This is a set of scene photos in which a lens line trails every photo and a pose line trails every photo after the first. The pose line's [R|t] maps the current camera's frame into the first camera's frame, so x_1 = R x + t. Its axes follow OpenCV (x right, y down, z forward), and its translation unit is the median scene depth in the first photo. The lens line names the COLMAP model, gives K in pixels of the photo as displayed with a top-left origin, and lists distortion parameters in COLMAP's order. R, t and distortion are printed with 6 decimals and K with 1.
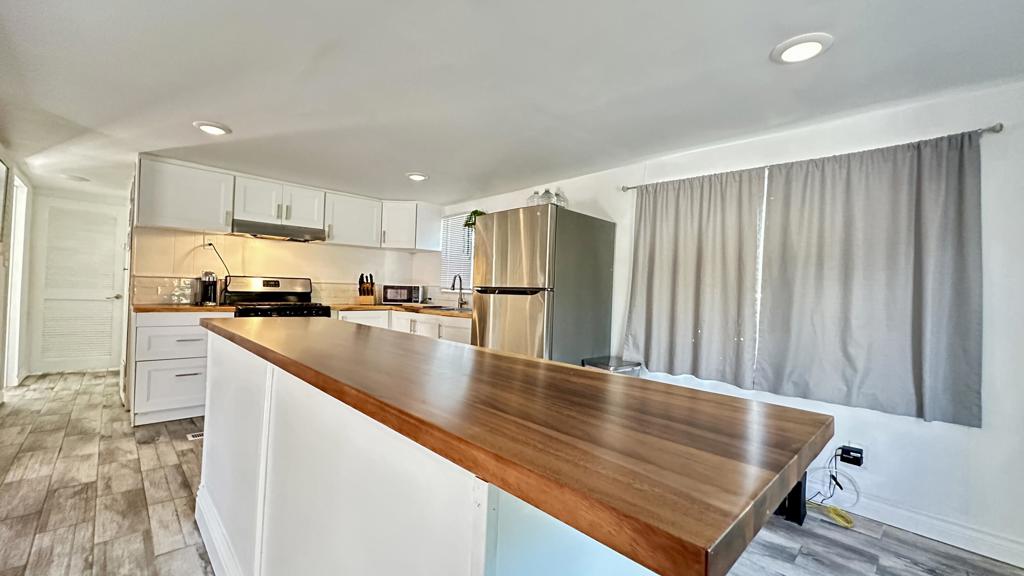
lens RADIAL K [[408.6, 0, 508.8], [0, 408.6, 287.4], [0, 0, 1]] dist [-0.004115, 0.001568]
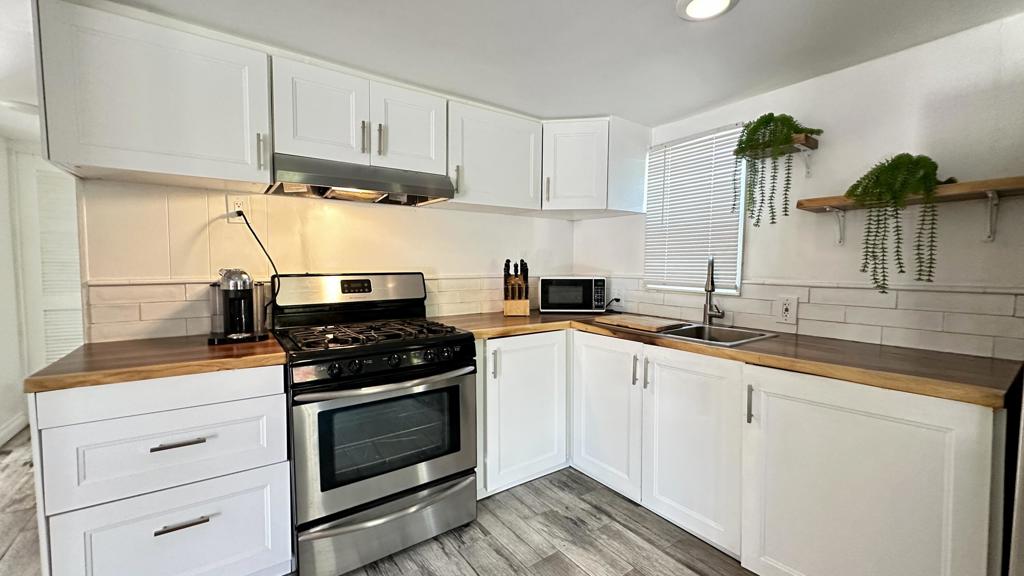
lens RADIAL K [[408.6, 0, 509.1], [0, 408.6, 287.2], [0, 0, 1]] dist [-0.004115, 0.001568]
pose [[0.988049, -0.015067, -0.153402, -0.313823], [0.025185, 0.997617, 0.064236, -0.036817], [0.152069, -0.067331, 0.986074, 0.524206]]
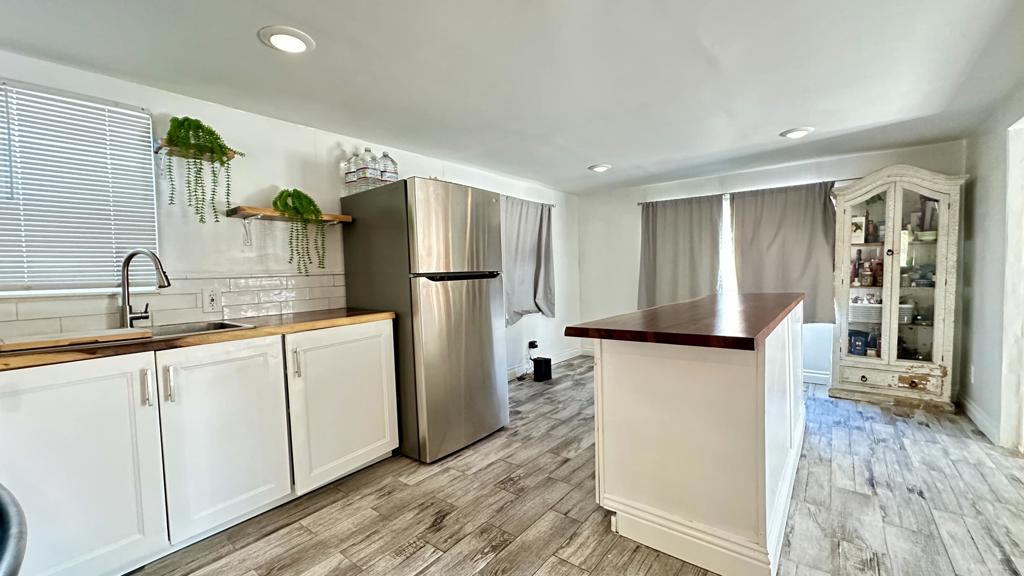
lens RADIAL K [[408.6, 0, 510.5], [0, 408.6, 288.1], [0, 0, 1]] dist [-0.004115, 0.001568]
pose [[-0.124709, -0.072937, 0.989509, -0.655676], [0.009534, 0.997160, 0.074703, -0.022923], [-0.992148, 0.018750, -0.123660, 0.726609]]
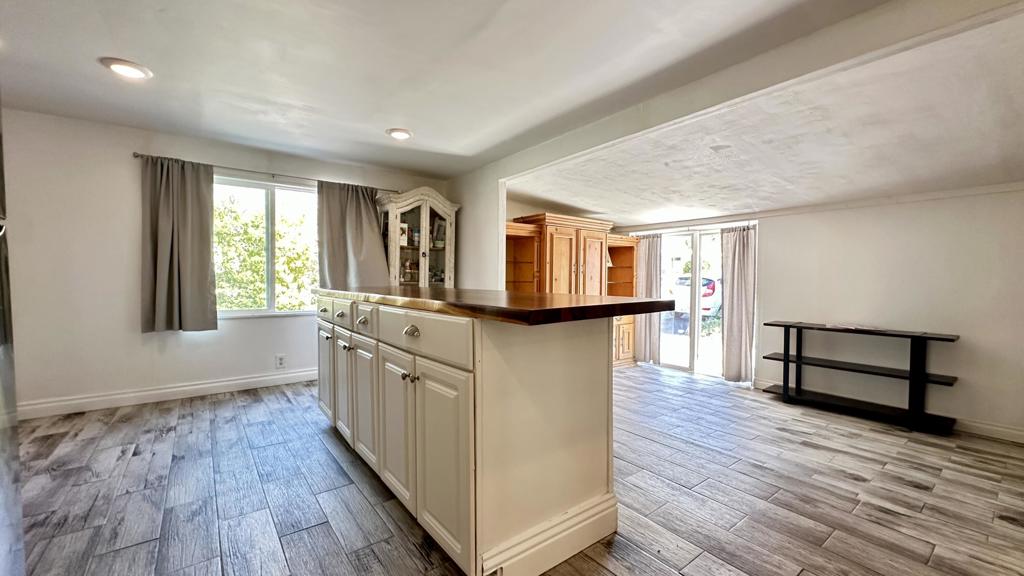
lens RADIAL K [[408.6, 0, 512.5], [0, 408.6, 287.4], [0, 0, 1]] dist [-0.004115, 0.001568]
pose [[-0.991423, -0.042858, 0.123466, -0.297861], [-0.040594, 0.998959, 0.020792, 0.025867], [-0.124228, 0.015602, -0.992131, 0.872082]]
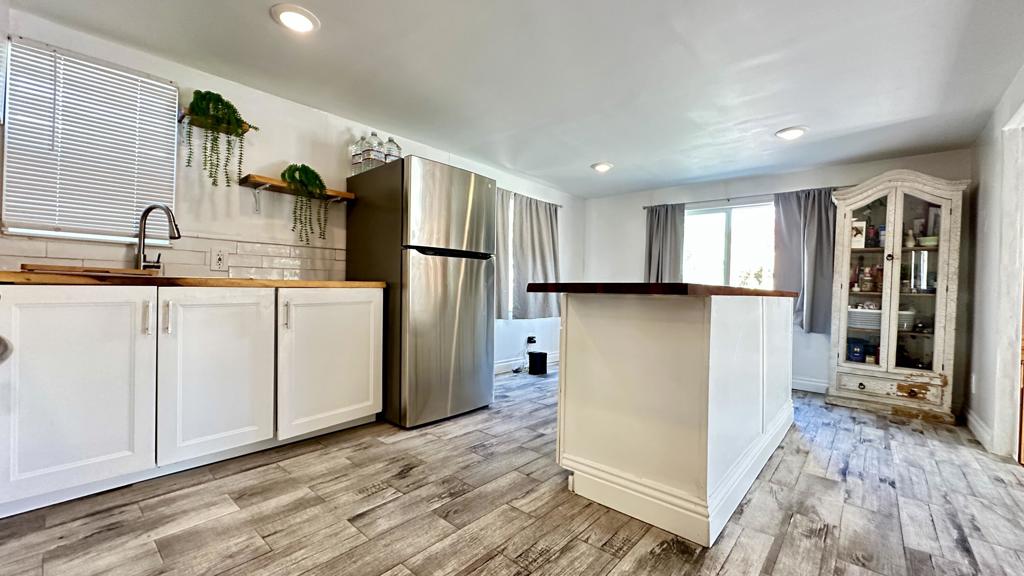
lens RADIAL K [[408.6, 0, 510.4], [0, 408.6, 288.2], [0, 0, 1]] dist [-0.004115, 0.001568]
pose [[-0.069614, -0.038406, 0.996834, -0.690217], [-0.039186, 0.998593, 0.035737, 0.034772], [-0.996804, -0.036574, -0.071021, 0.673620]]
